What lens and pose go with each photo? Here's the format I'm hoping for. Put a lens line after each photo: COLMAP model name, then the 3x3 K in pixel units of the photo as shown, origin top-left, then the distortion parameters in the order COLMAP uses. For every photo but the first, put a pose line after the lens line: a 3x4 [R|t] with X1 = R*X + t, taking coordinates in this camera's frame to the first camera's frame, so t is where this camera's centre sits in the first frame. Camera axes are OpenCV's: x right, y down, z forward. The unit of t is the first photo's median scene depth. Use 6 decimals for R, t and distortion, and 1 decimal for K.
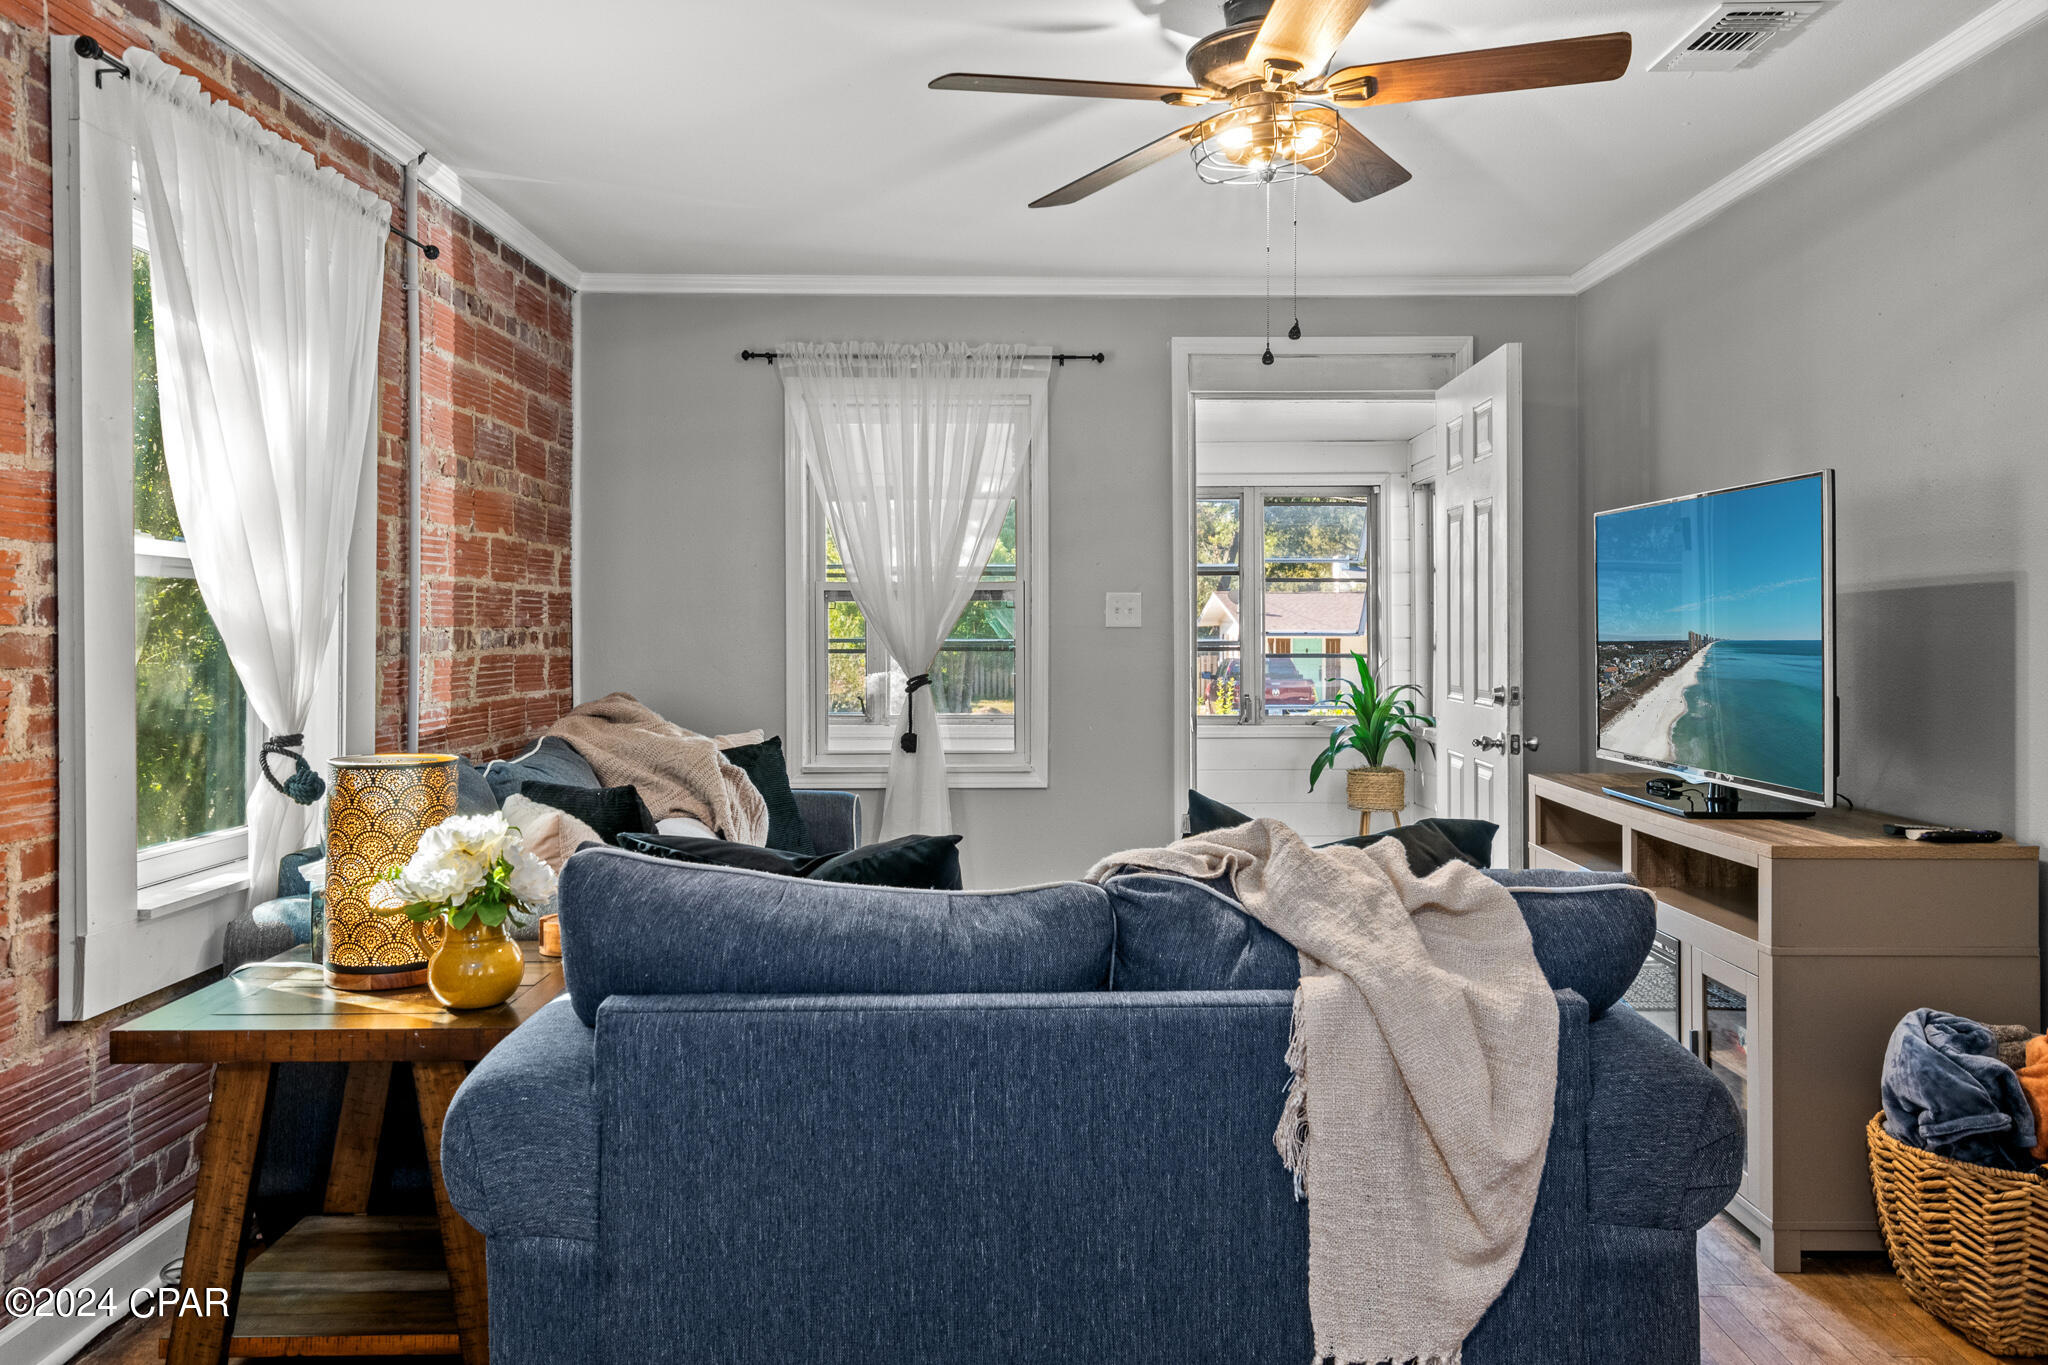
lens RADIAL K [[1521.0, 0, 1033.9], [0, 1521.0, 630.1], [0, 0, 1]] dist [0.008525, 0.003129]
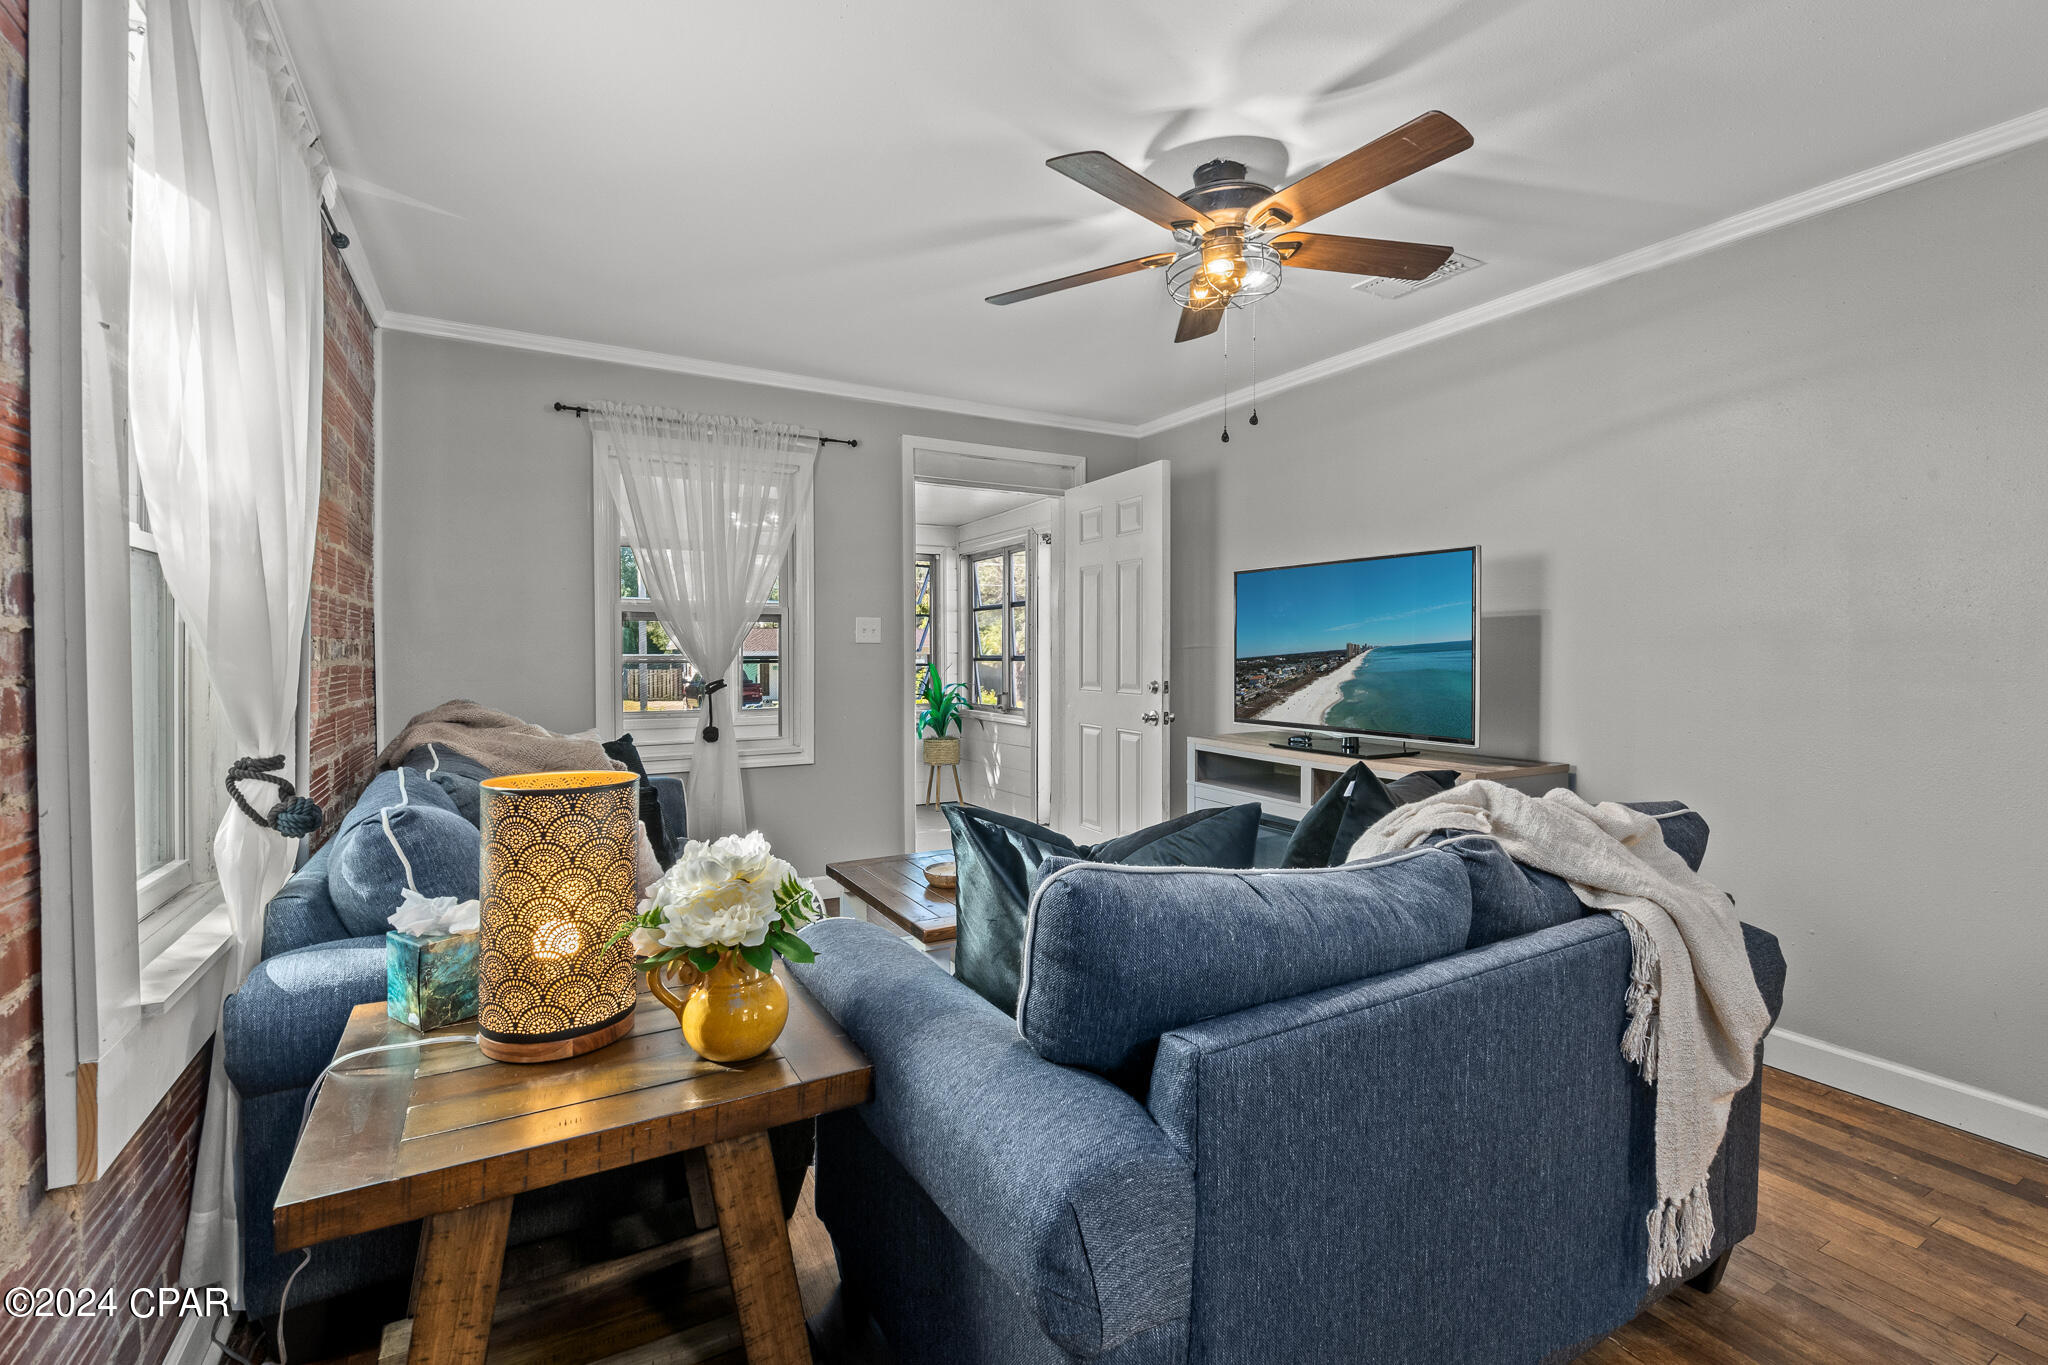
lens RADIAL K [[917.6, 0, 1041.7], [0, 917.6, 665.1], [0, 0, 1]] dist [-0.001906, -0.007277]
pose [[0.866794, -0.006280, 0.498627, -0.296956], [-0.000763, 0.999903, 0.013920, 0.008606], [-0.498666, -0.012447, 0.866705, 0.281470]]
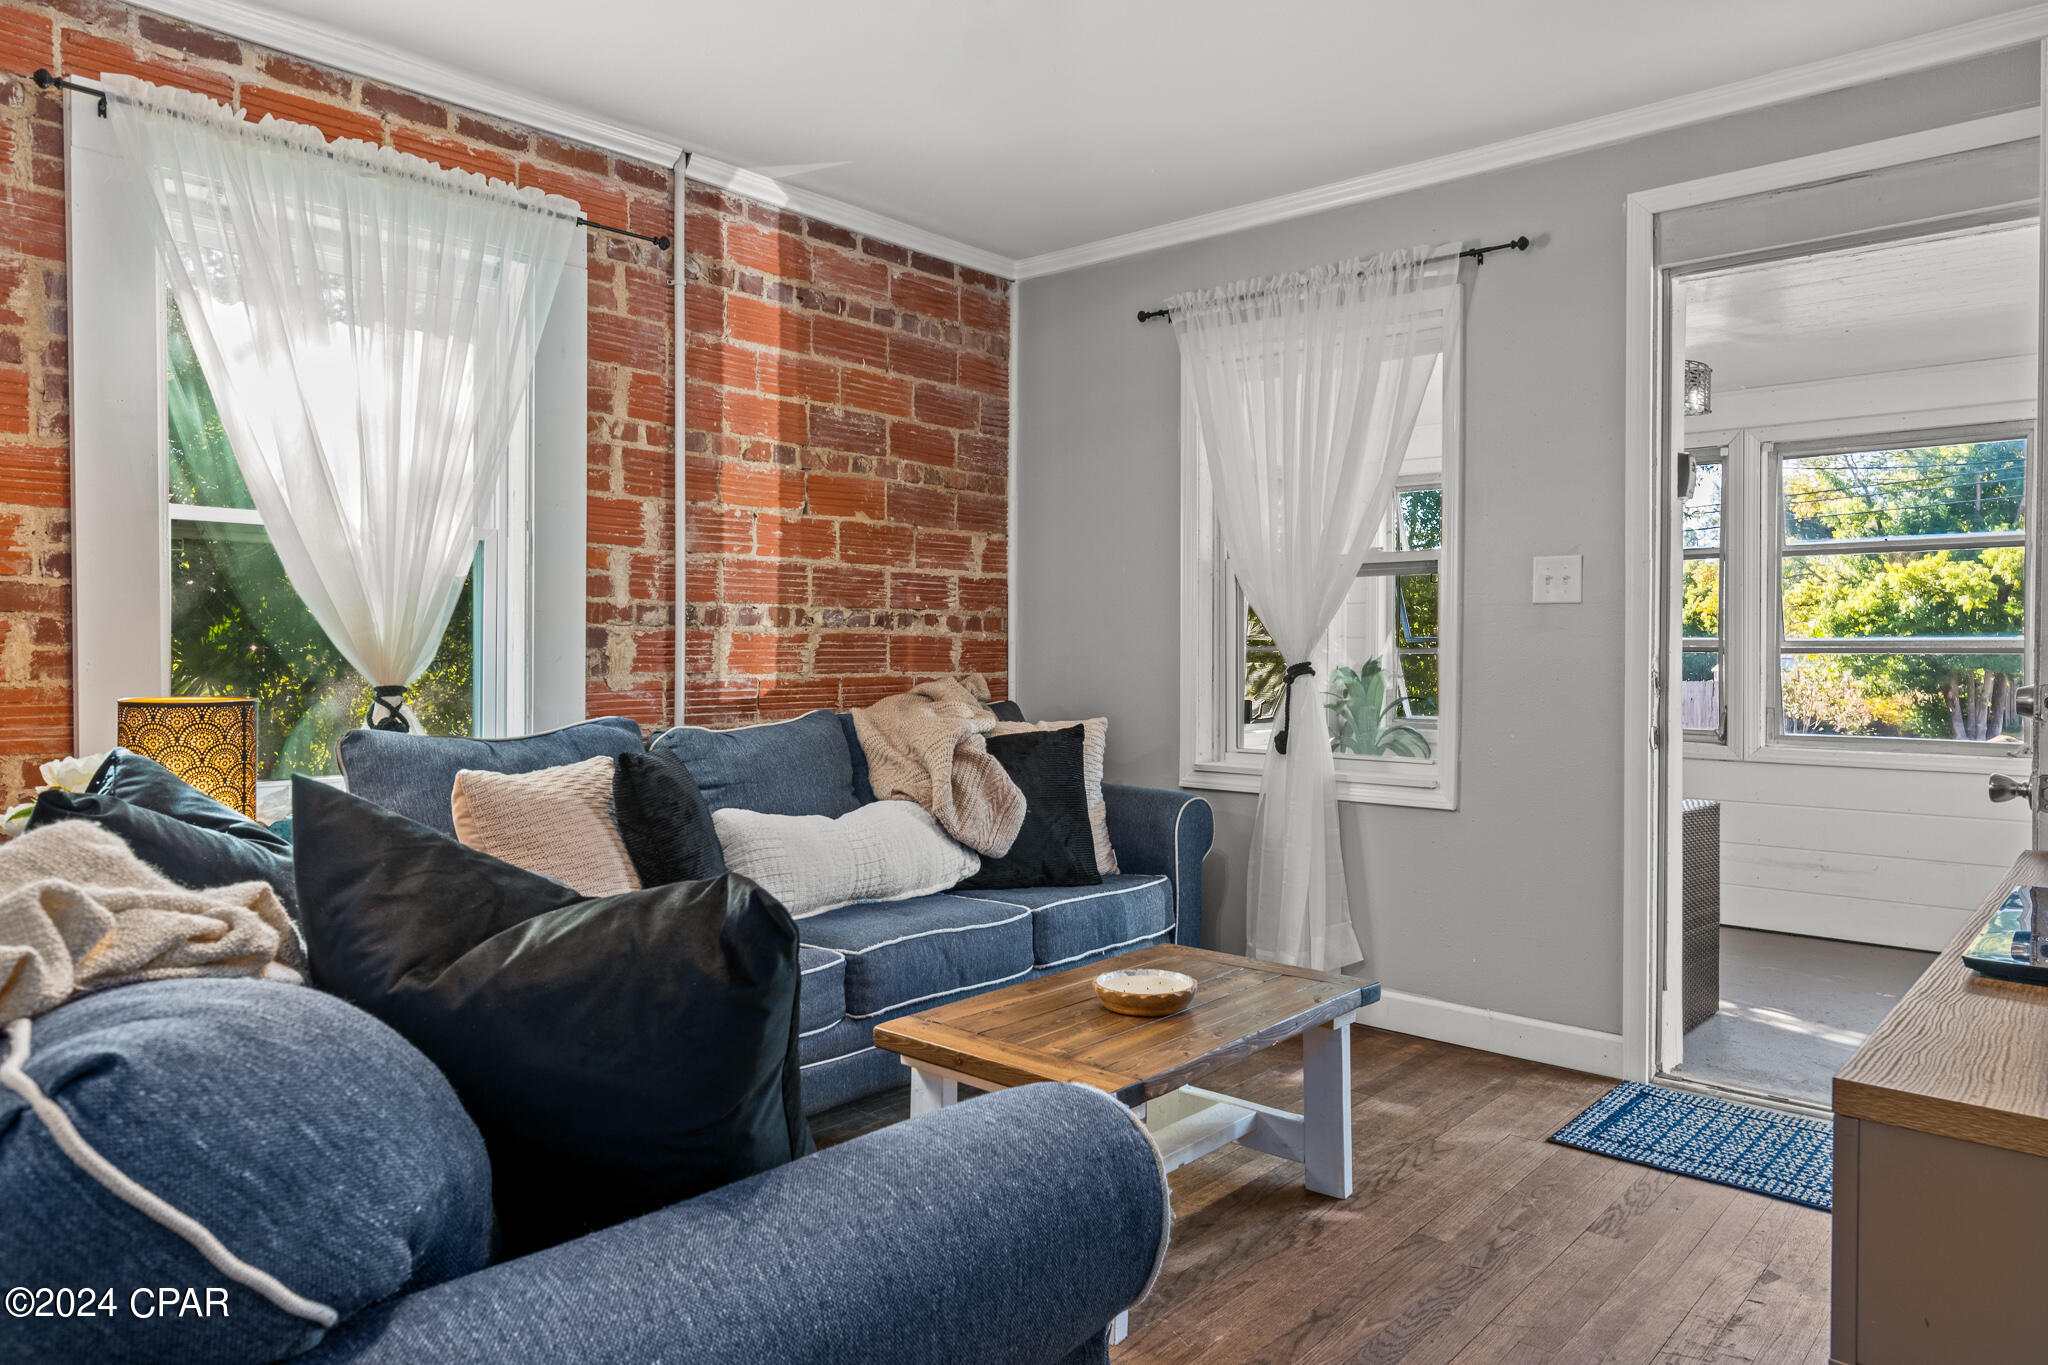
lens RADIAL K [[1319.8, 0, 1029.8], [0, 1319.8, 672.6], [0, 0, 1]] dist [0.006699, -0.000468]
pose [[0.750664, 0.017108, -0.660462, 0.399746], [-0.007673, 0.999823, 0.017178, 0.031446], [0.660639, -0.007827, 0.750663, 0.472002]]
